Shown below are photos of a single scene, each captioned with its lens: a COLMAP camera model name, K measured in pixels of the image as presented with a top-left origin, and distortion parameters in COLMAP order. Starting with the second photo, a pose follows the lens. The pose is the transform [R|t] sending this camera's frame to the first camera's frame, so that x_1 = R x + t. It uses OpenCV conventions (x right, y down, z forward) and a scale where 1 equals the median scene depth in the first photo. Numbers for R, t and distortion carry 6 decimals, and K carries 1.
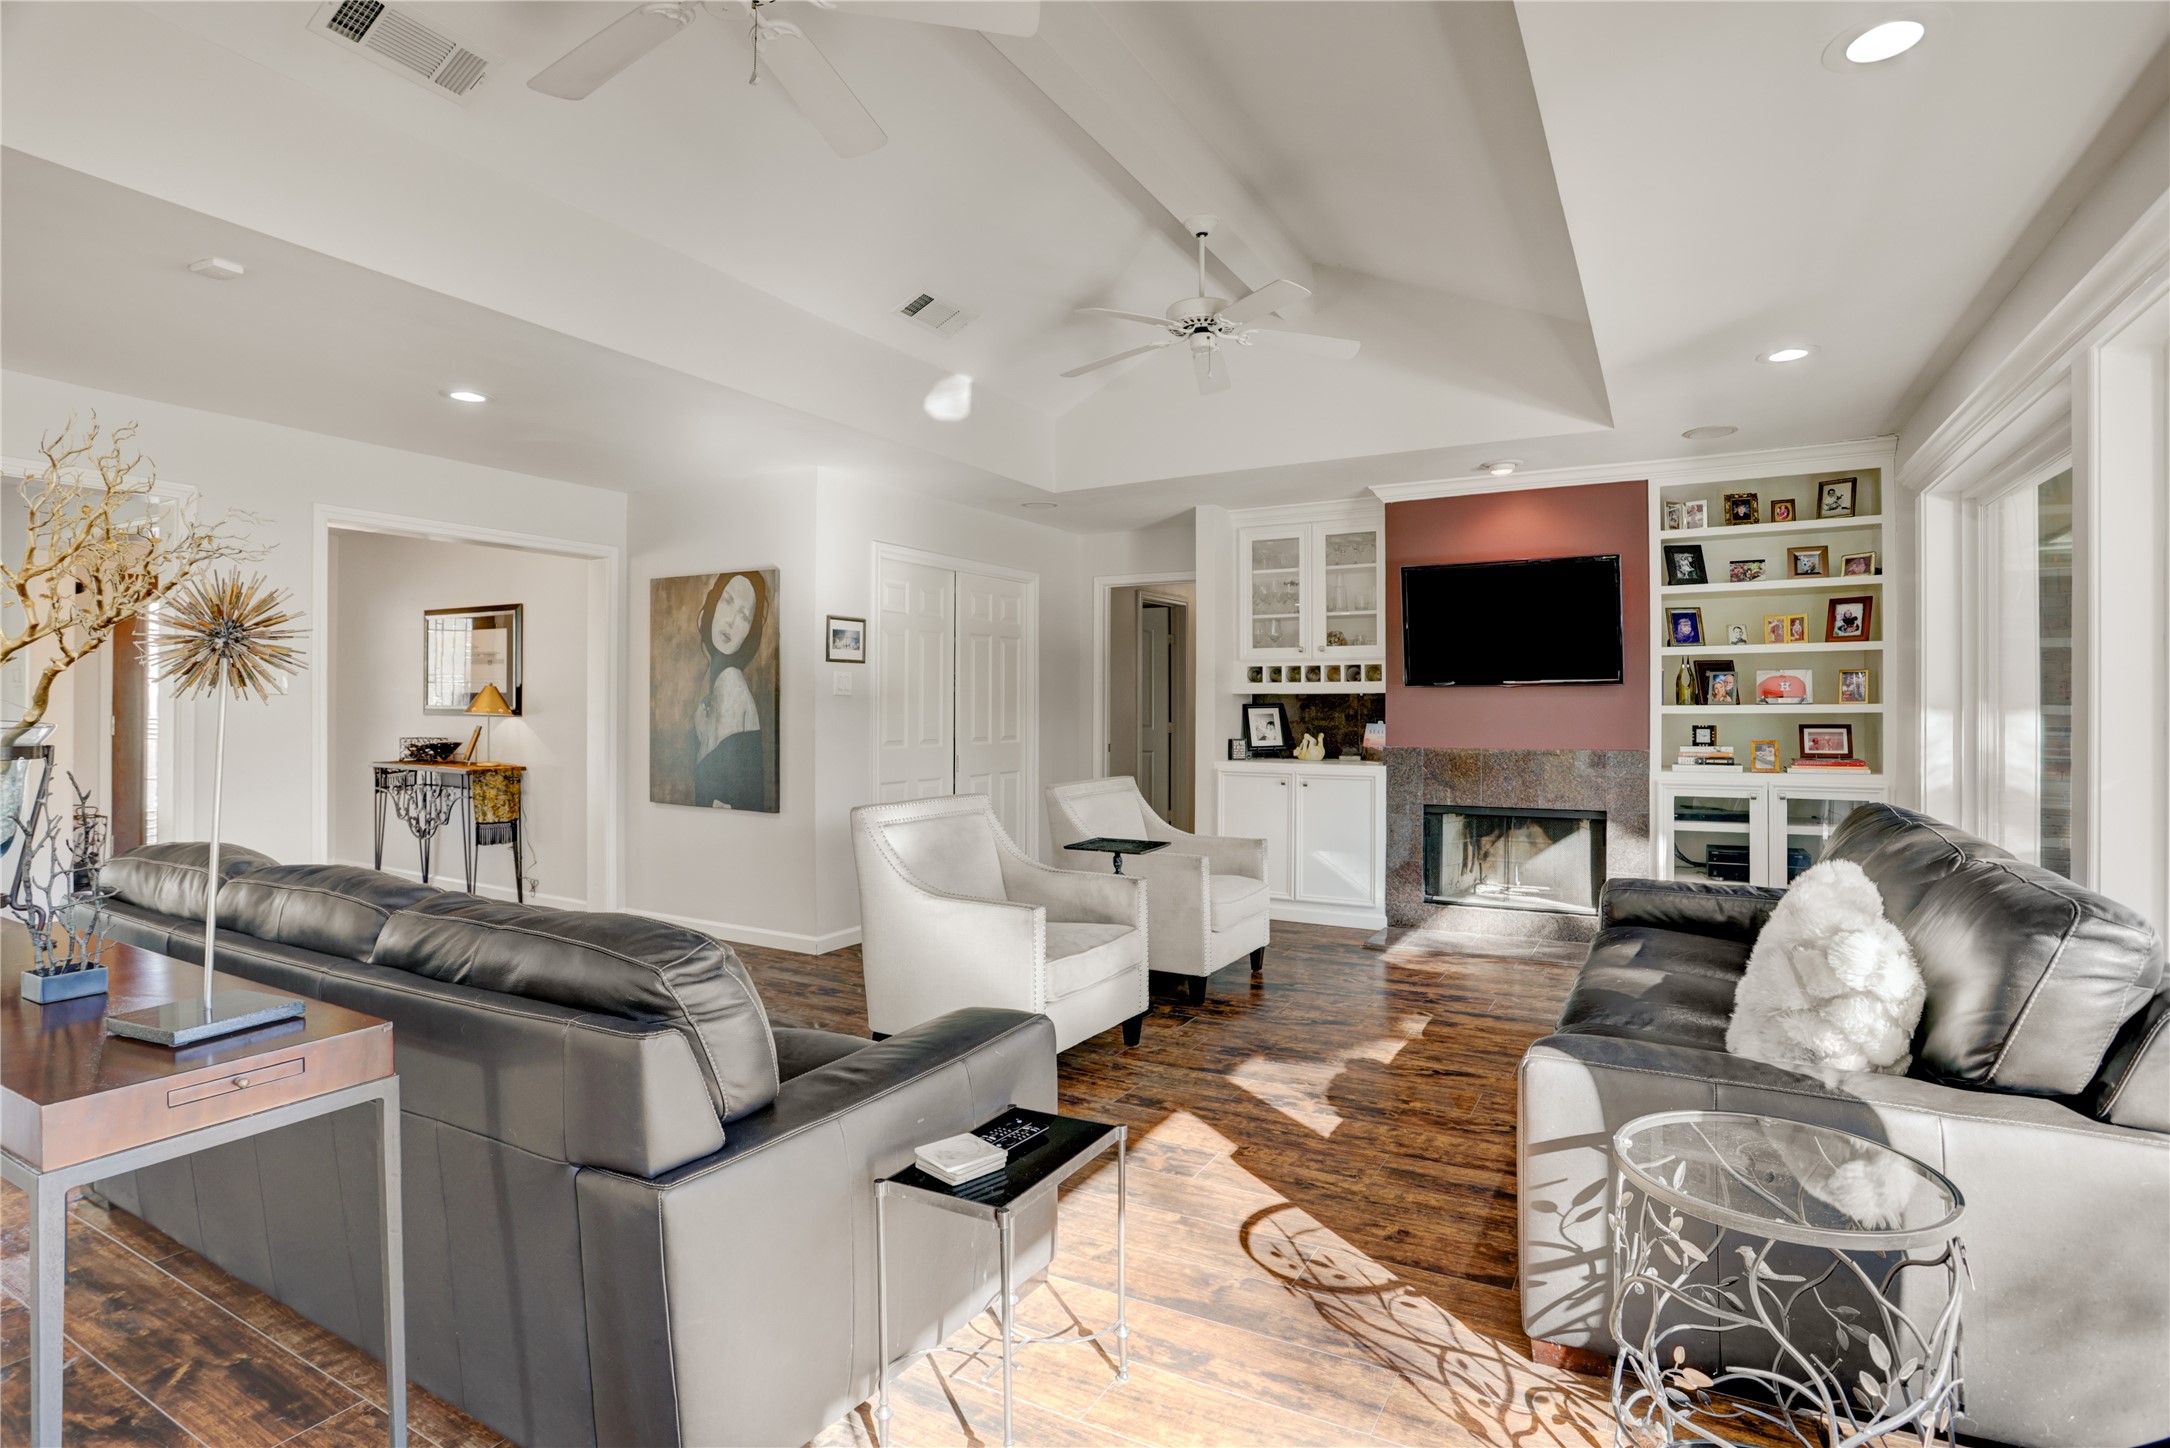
lens RADIAL K [[1073.7, 0, 1093.6], [0, 1073.7, 708.0], [0, 0, 1]] dist [-0.063213, 0.024857]
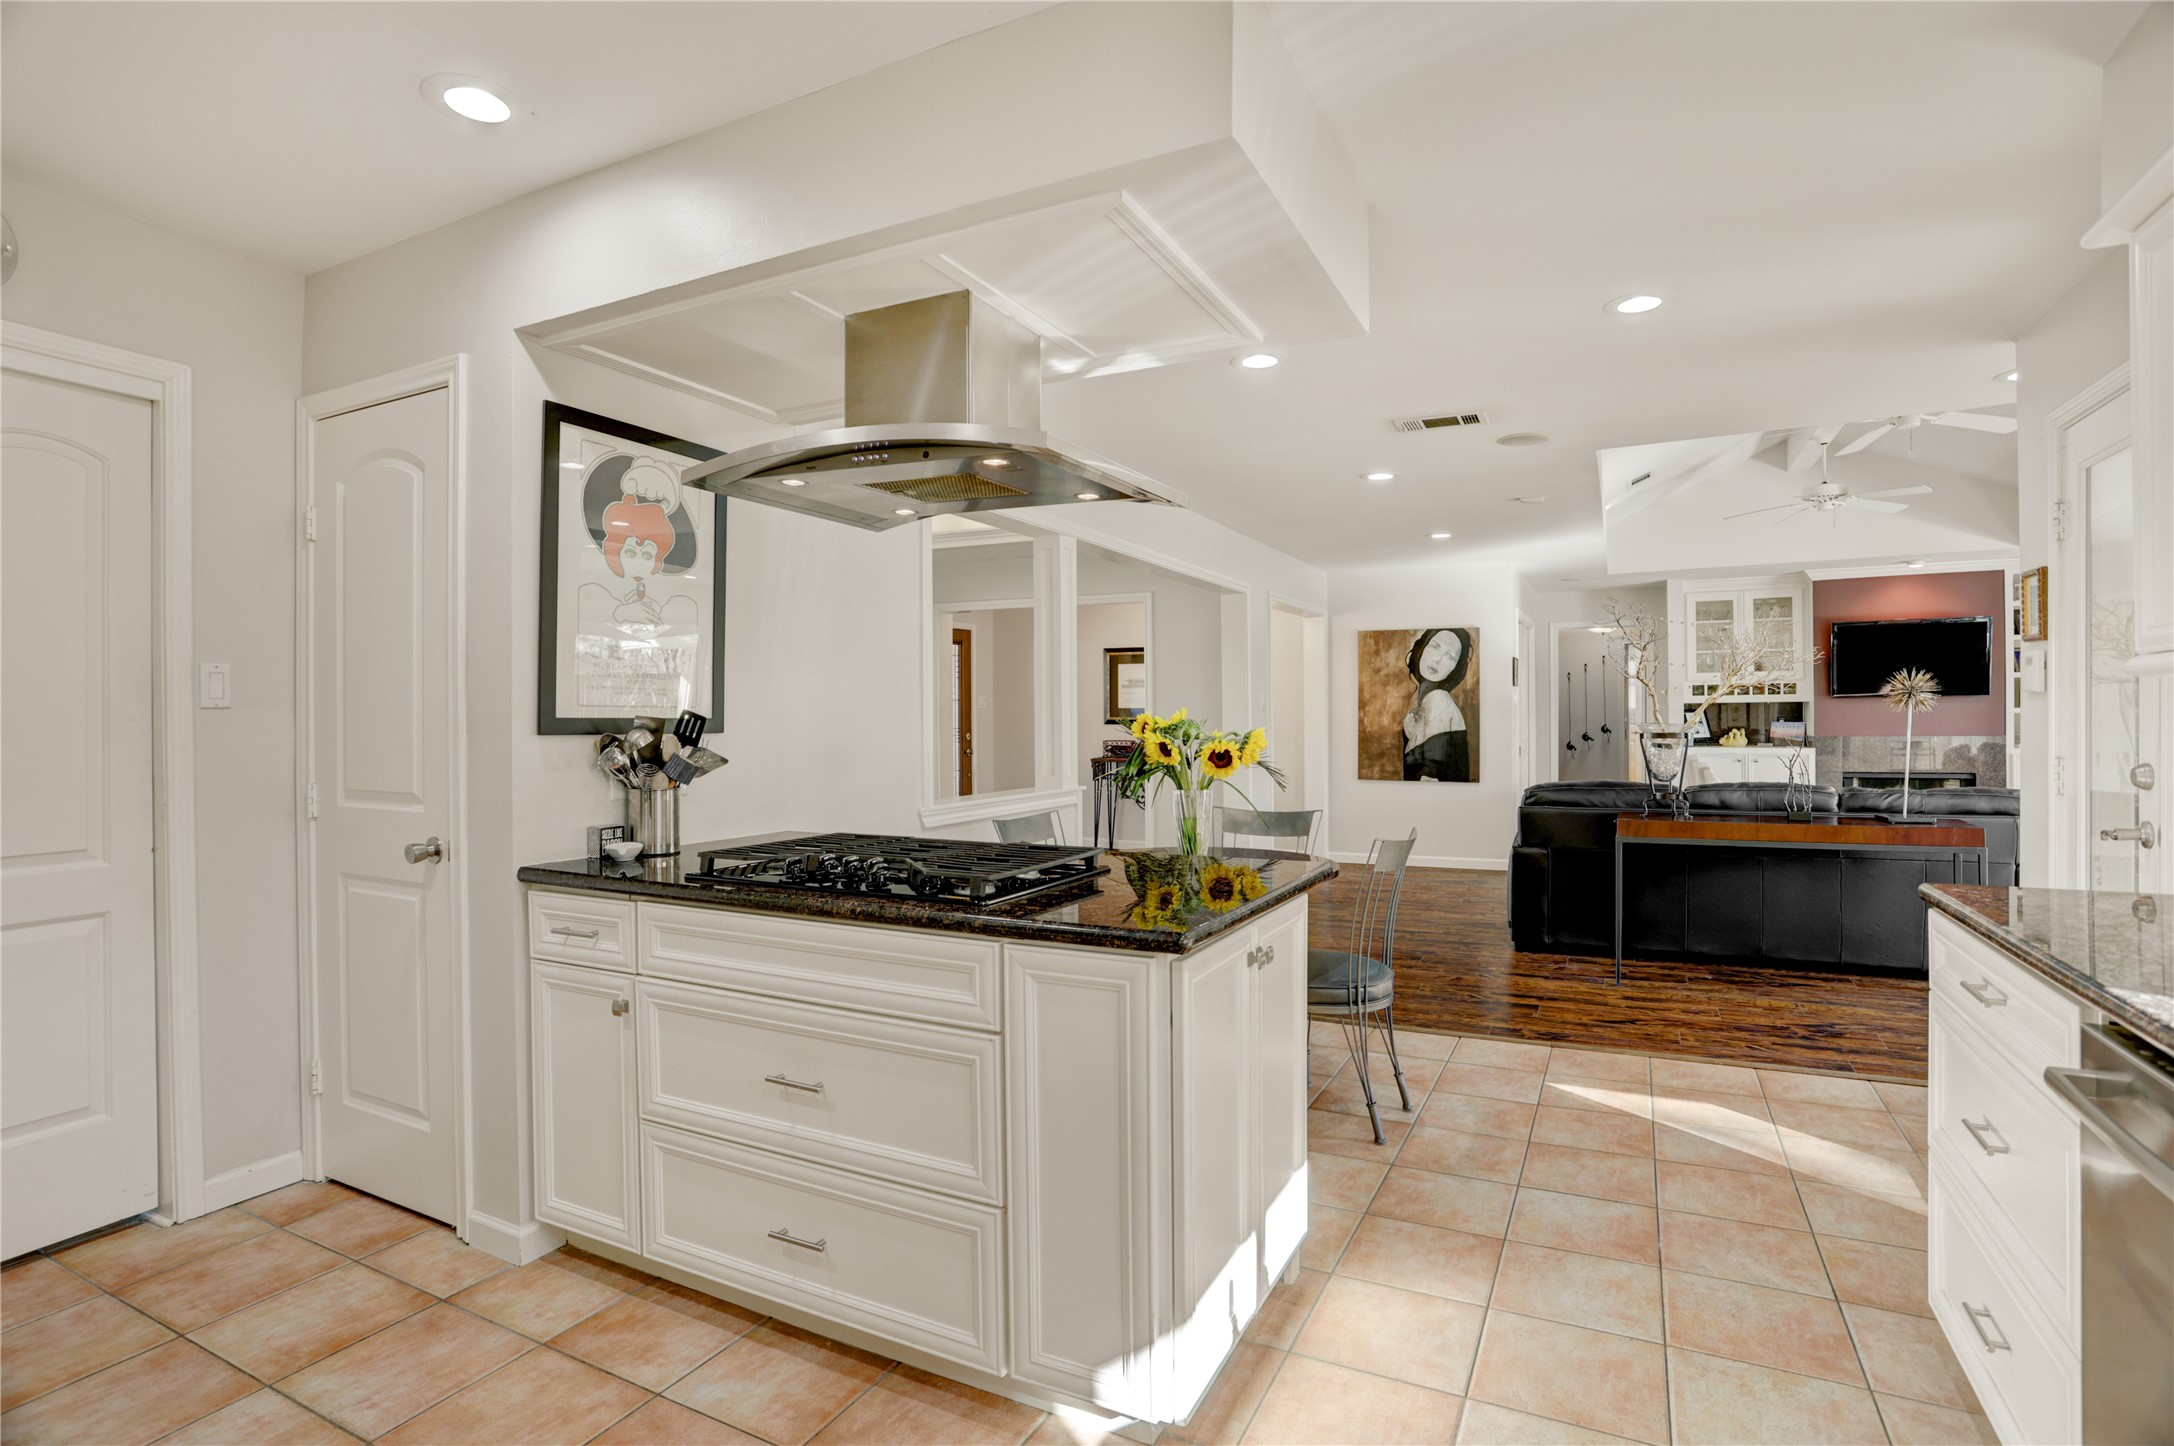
lens RADIAL K [[1075.7, 0, 1090.1], [0, 1075.7, 719.8], [0, 0, 1]] dist [-0.063213, 0.024857]
pose [[0.999077, -0.012417, 0.041125, -0.935741], [0.012184, 0.999908, 0.005907, -0.010094], [-0.041194, -0.005400, 0.999137, -0.550122]]
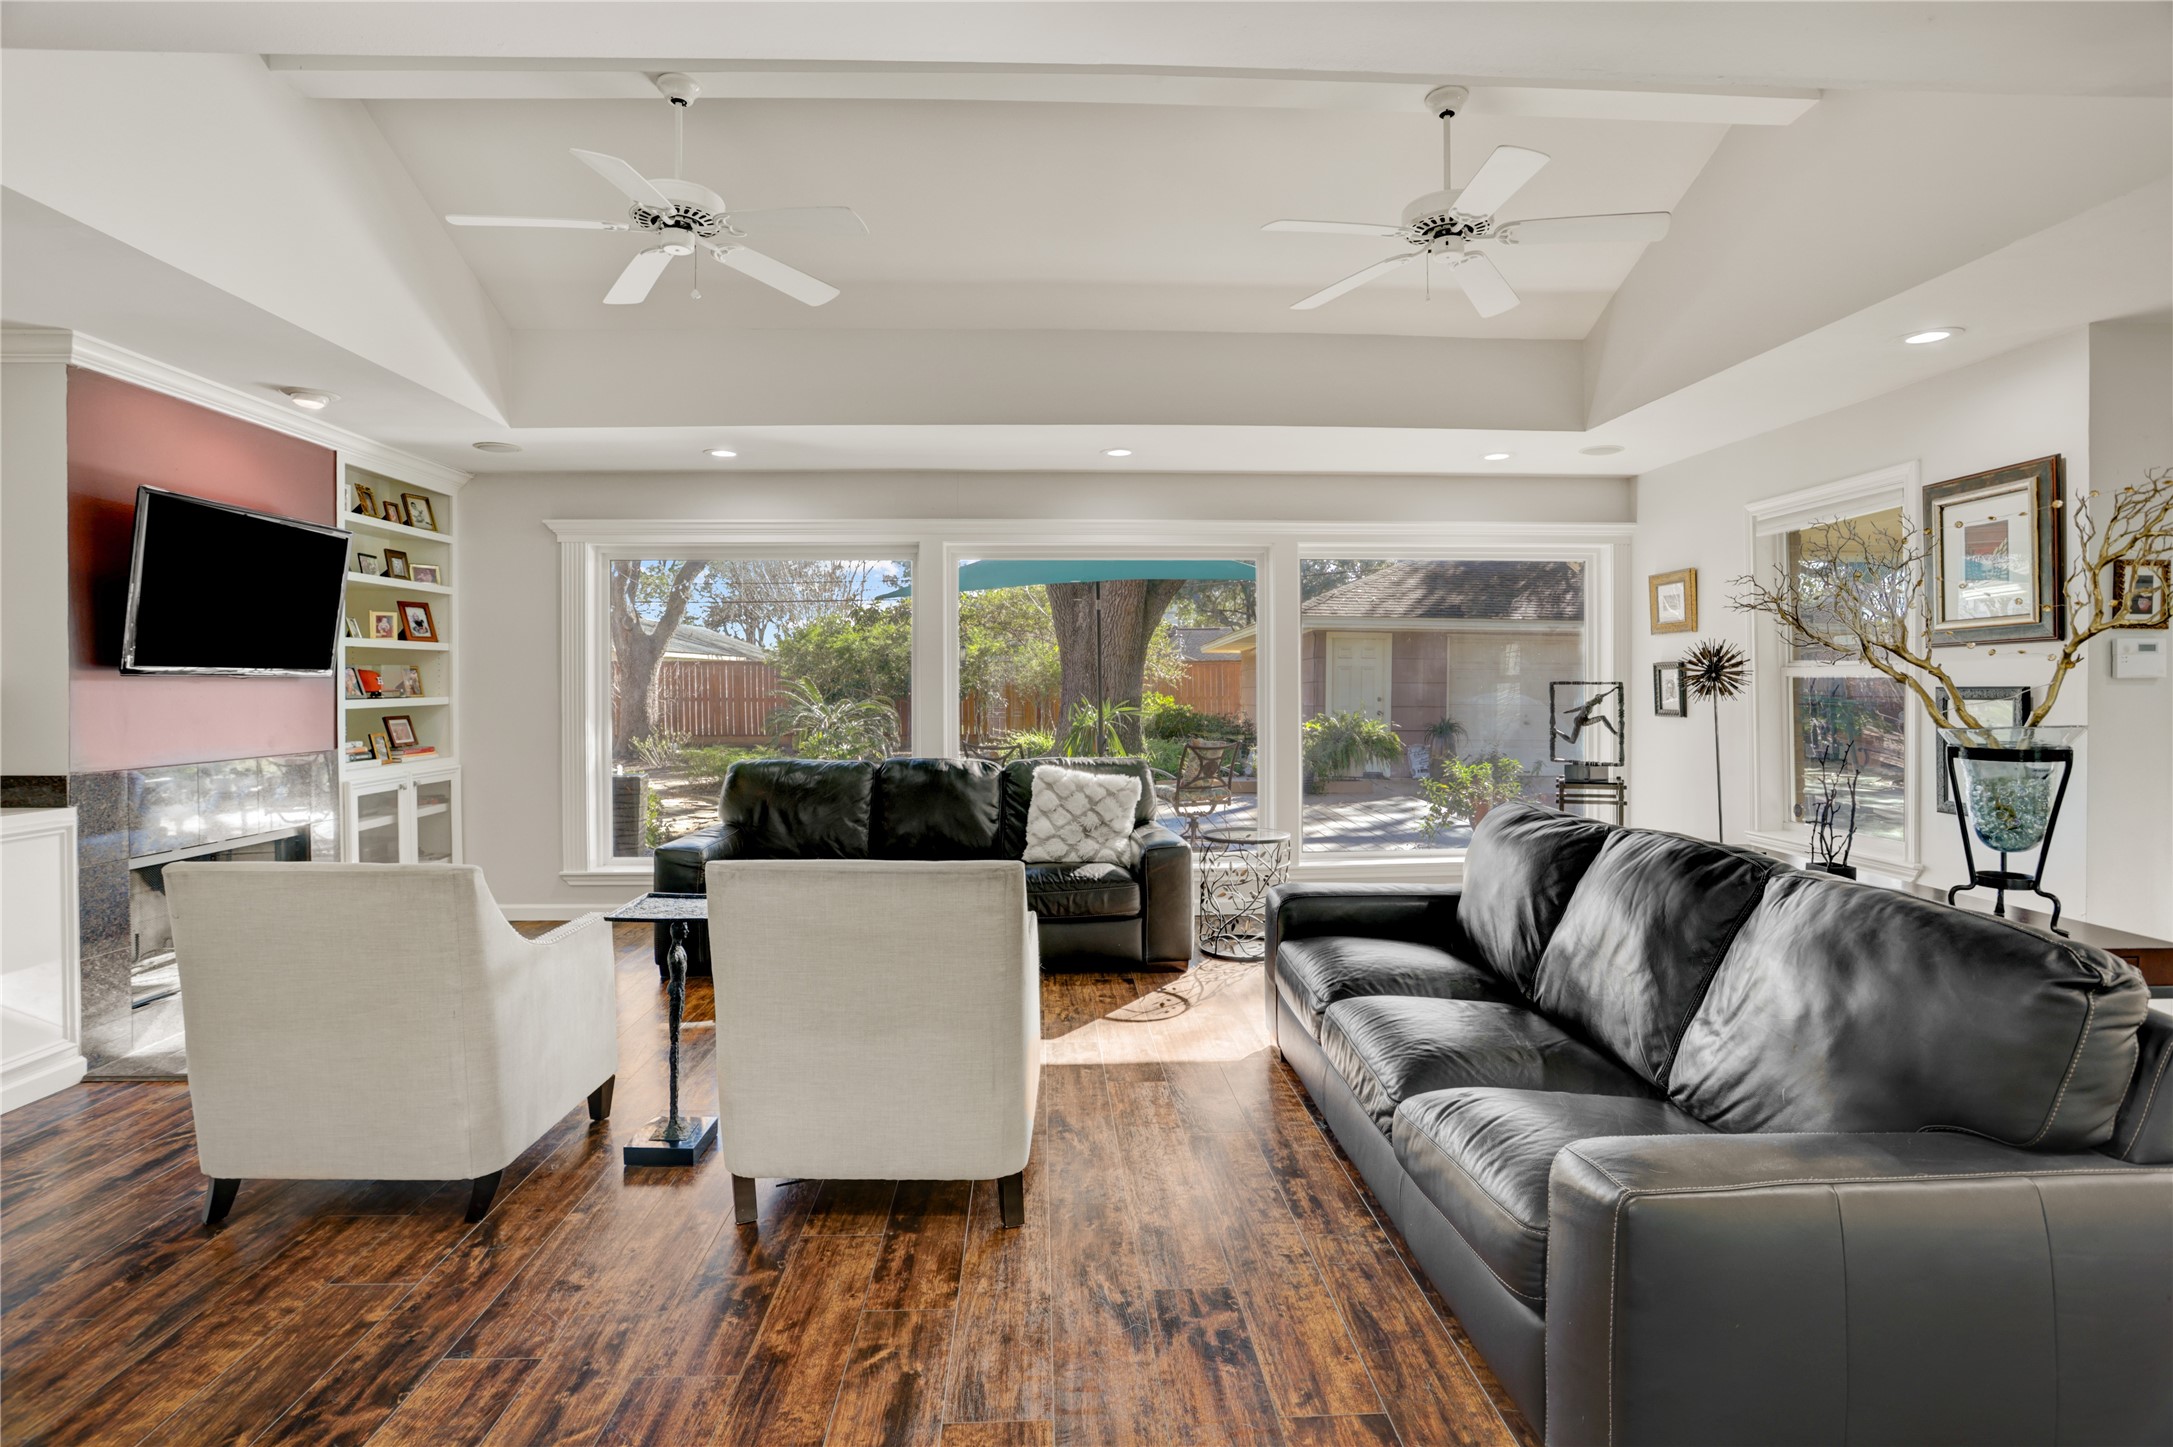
lens RADIAL K [[1075.2, 0, 1078.9], [0, 1075.2, 692.9], [0, 0, 1]] dist [-0.063213, 0.024857]
pose [[-0.521704, -0.004070, 0.853117, -0.556124], [0.002430, 0.999977, 0.006256, -0.012044], [-0.853123, 0.005337, -0.521682, 0.896734]]
